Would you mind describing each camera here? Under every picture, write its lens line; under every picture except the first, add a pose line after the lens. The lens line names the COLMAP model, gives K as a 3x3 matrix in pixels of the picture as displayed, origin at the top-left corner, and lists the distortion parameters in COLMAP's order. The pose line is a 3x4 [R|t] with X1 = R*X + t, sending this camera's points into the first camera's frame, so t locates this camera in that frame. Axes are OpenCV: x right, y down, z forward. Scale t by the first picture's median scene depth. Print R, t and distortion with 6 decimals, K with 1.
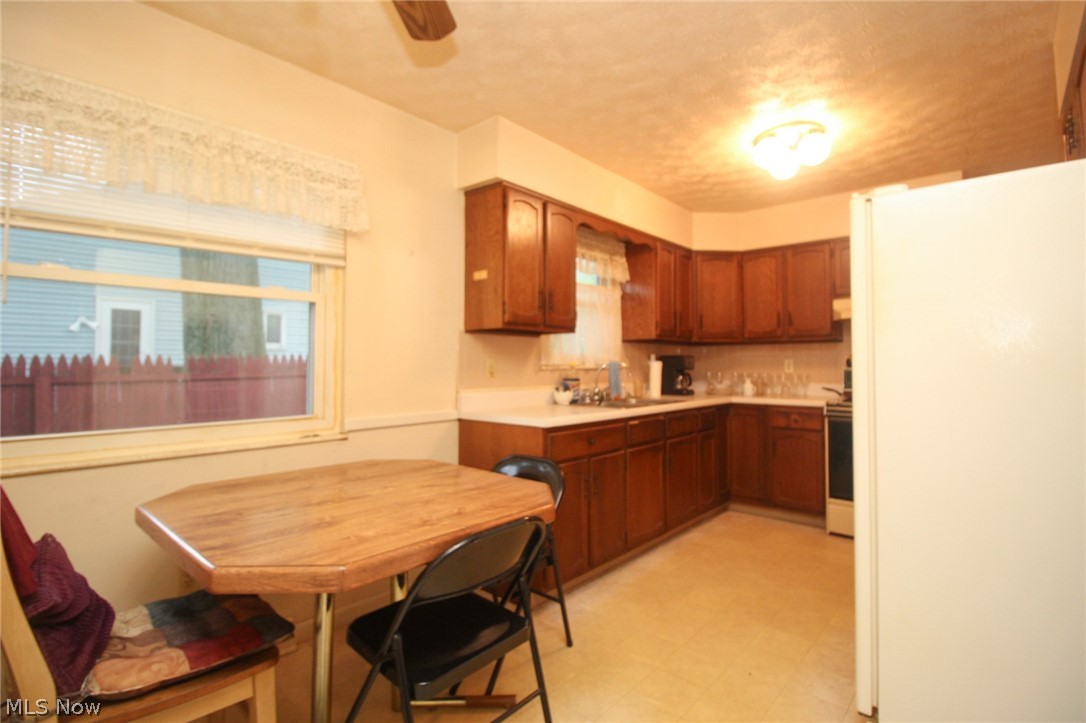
lens RADIAL K [[498.9, 0, 543.8], [0, 498.9, 359.5], [0, 0, 1]] dist [-0.012022, -0.001930]
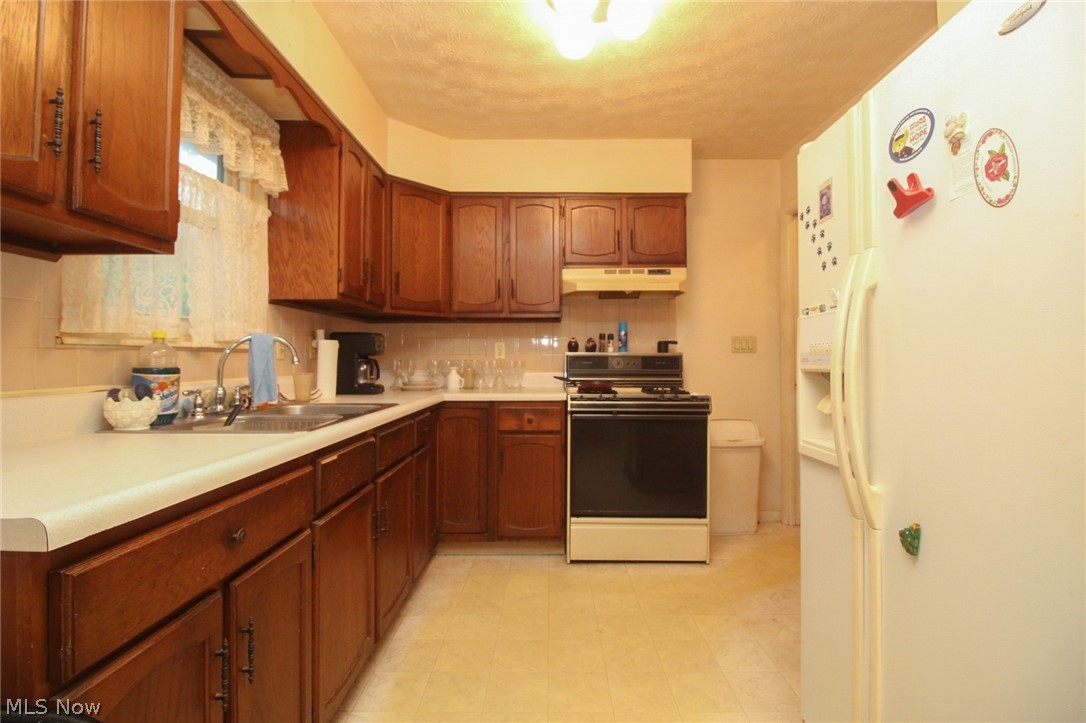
lens RADIAL K [[498.9, 0, 546.9], [0, 498.9, 352.3], [0, 0, 1]] dist [-0.012022, -0.001930]
pose [[0.737434, 0.009364, 0.675354, 0.013391], [-0.005937, 0.999955, -0.007381, 0.023084], [-0.675393, 0.001433, 0.737456, 0.409809]]
